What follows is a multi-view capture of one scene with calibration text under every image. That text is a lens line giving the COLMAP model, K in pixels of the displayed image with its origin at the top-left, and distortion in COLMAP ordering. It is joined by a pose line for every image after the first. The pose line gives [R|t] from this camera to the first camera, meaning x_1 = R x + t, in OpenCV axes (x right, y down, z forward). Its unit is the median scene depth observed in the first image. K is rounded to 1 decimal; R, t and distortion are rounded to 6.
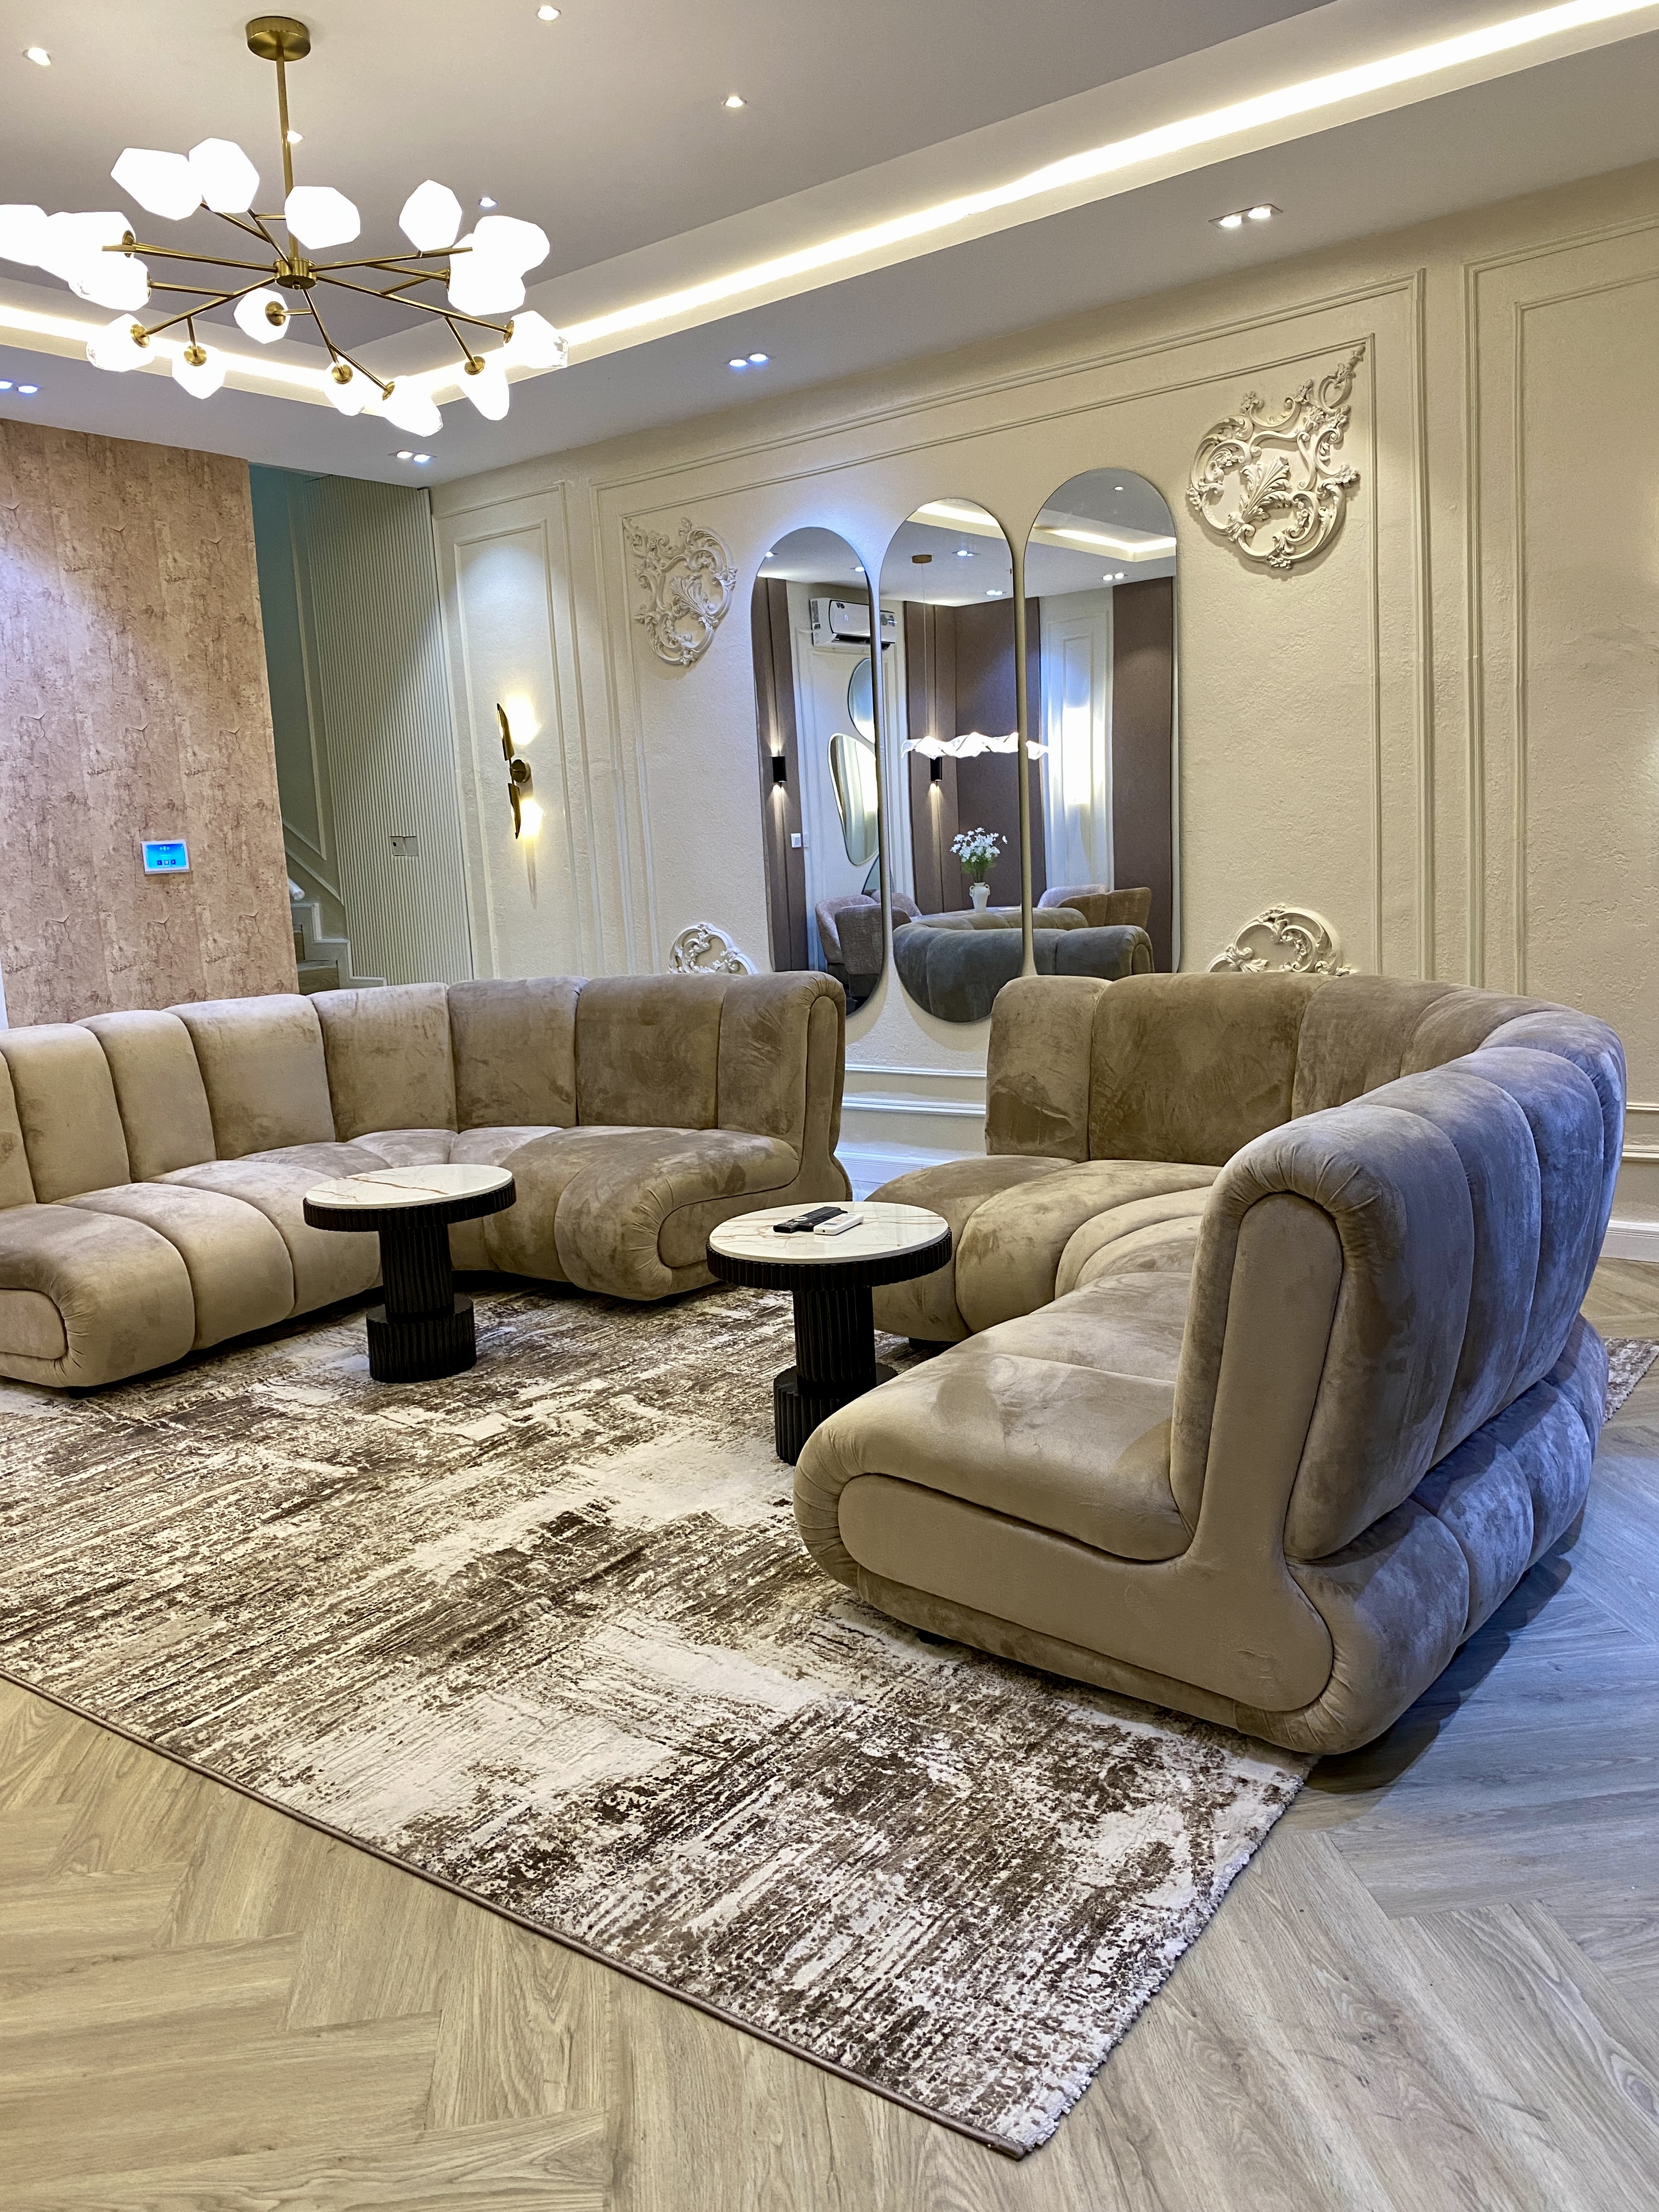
lens RADIAL K [[1683.9, 0, 826.6], [0, 1683.9, 1078.9], [0, 0, 1]] dist [0.032677, -0.041386]
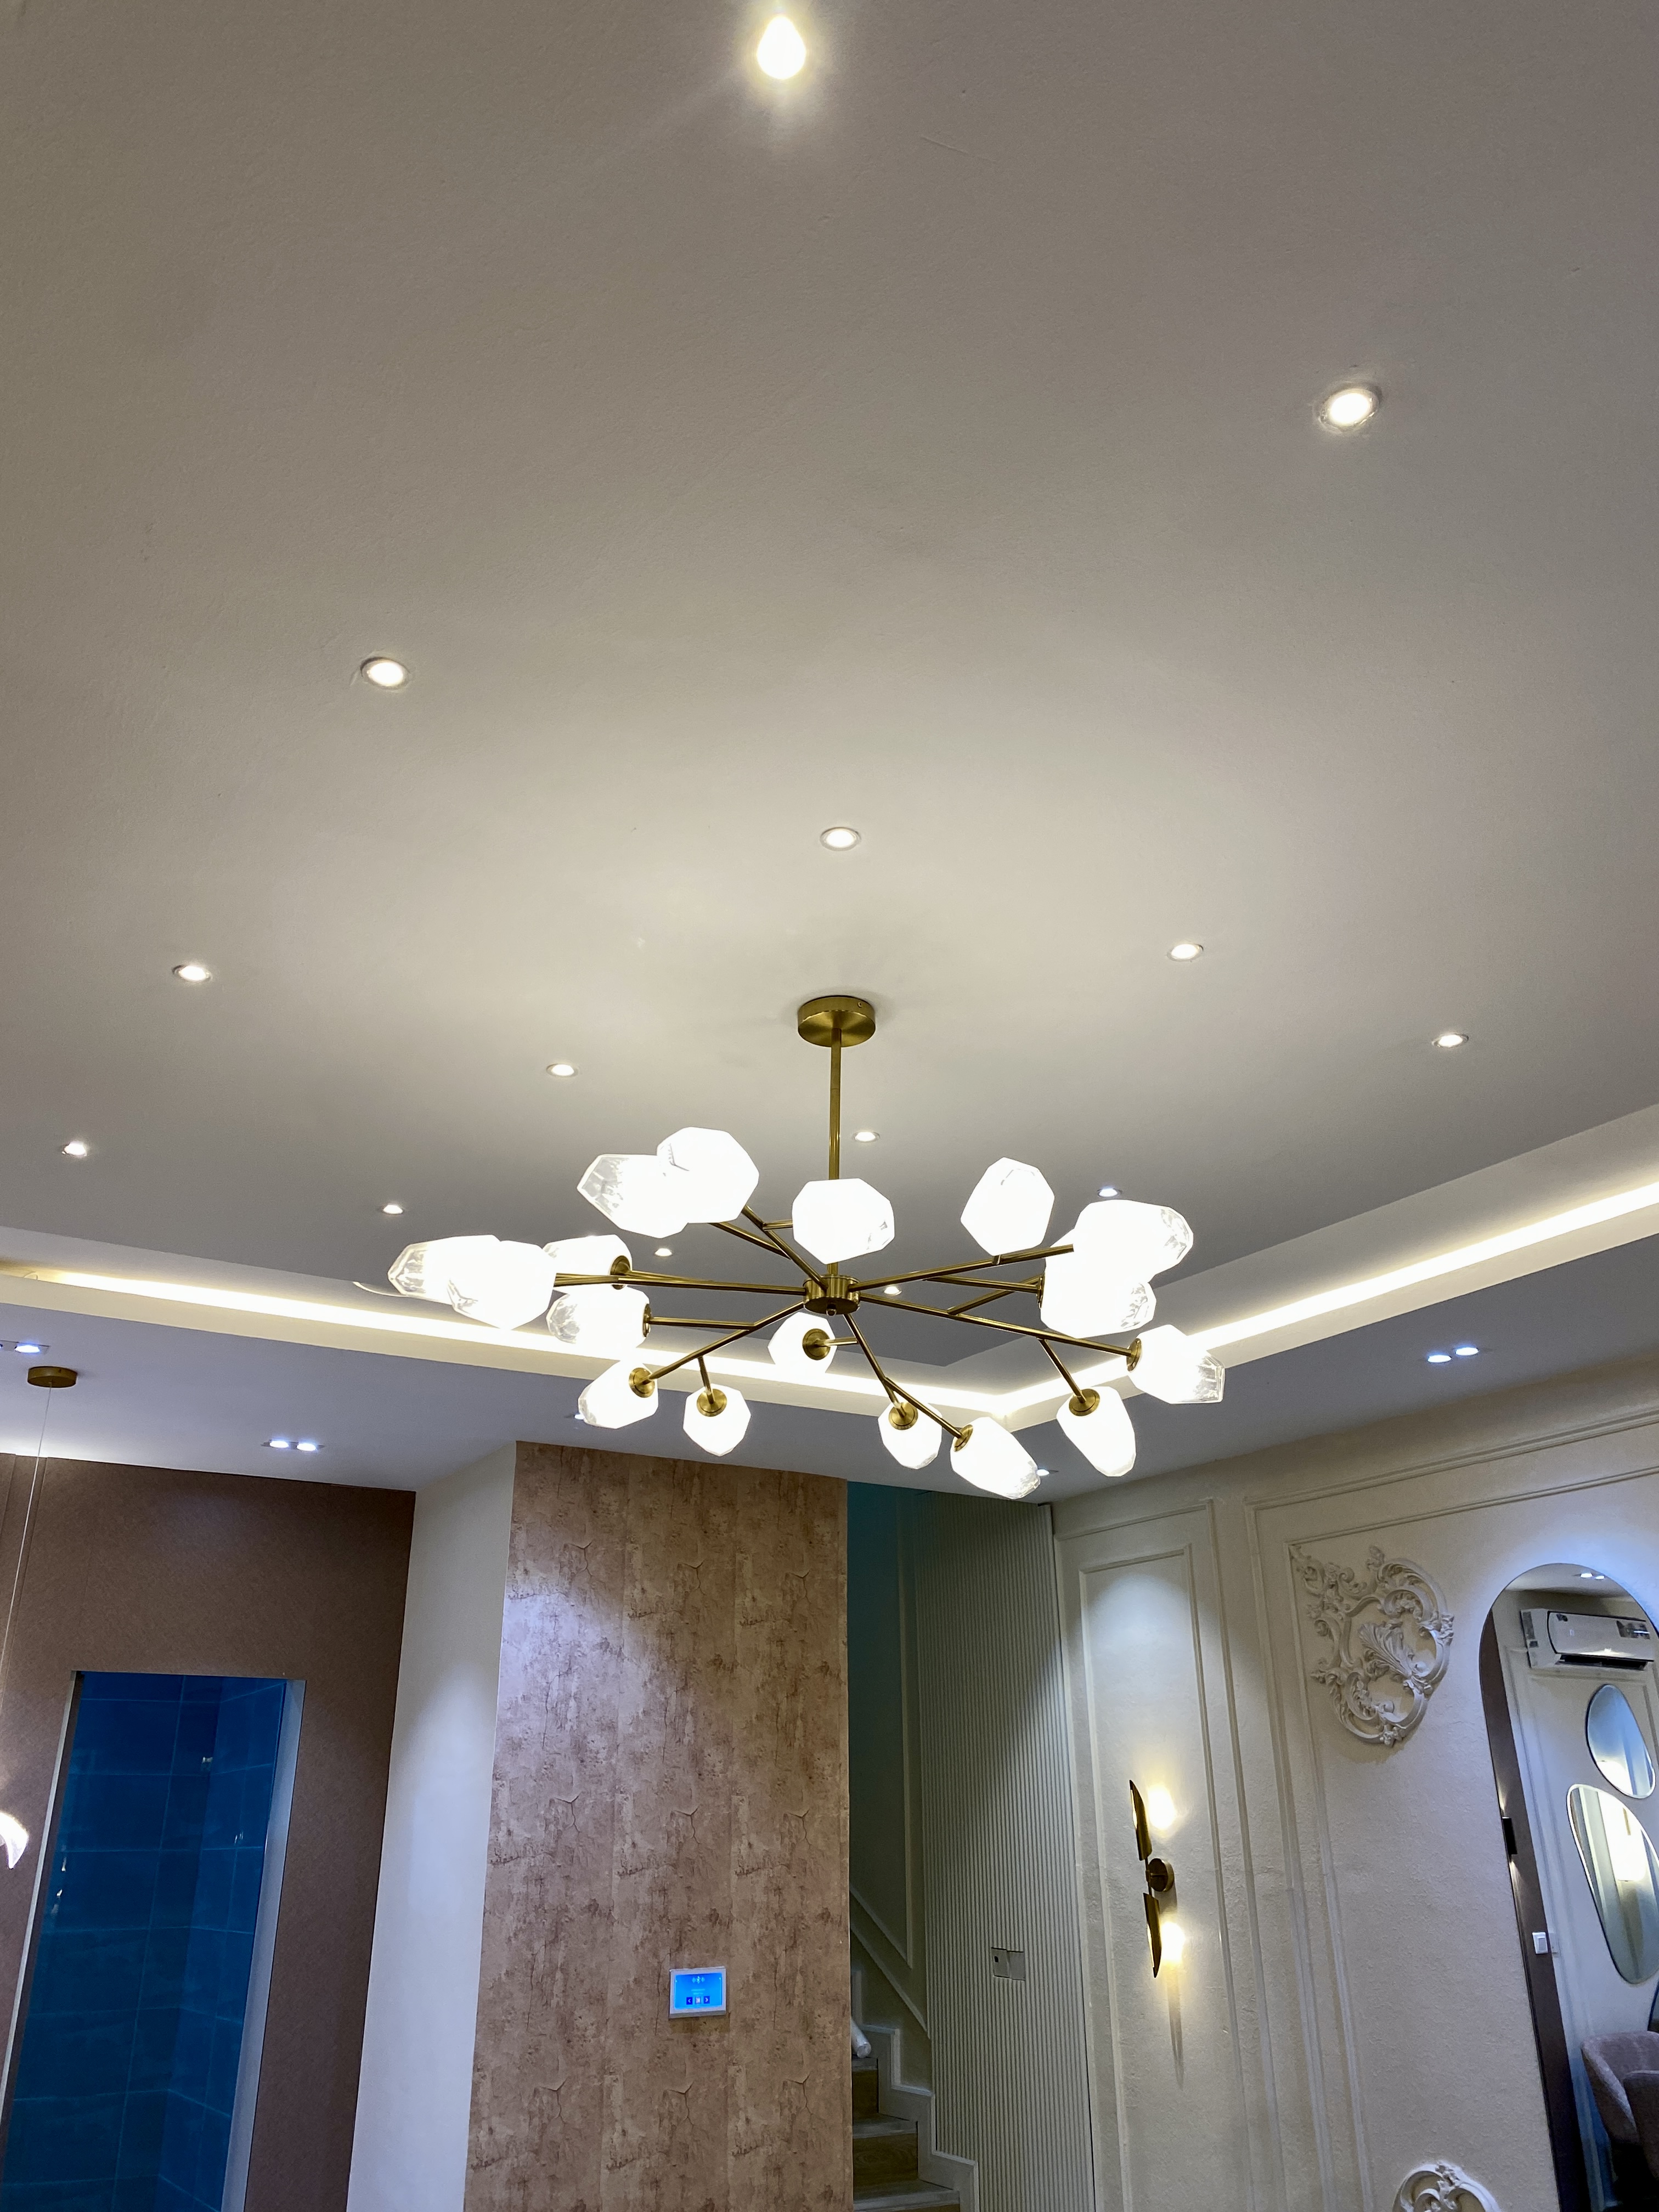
lens RADIAL K [[1683.9, 0, 822.8], [0, 1683.9, 1074.2], [0, 0, 1]] dist [0.032677, -0.041386]
pose [[0.934522, -0.101068, -0.341253, -0.043145], [-0.094487, 0.853970, -0.511672, -0.125457], [0.343133, 0.510413, 0.788504, 0.256456]]
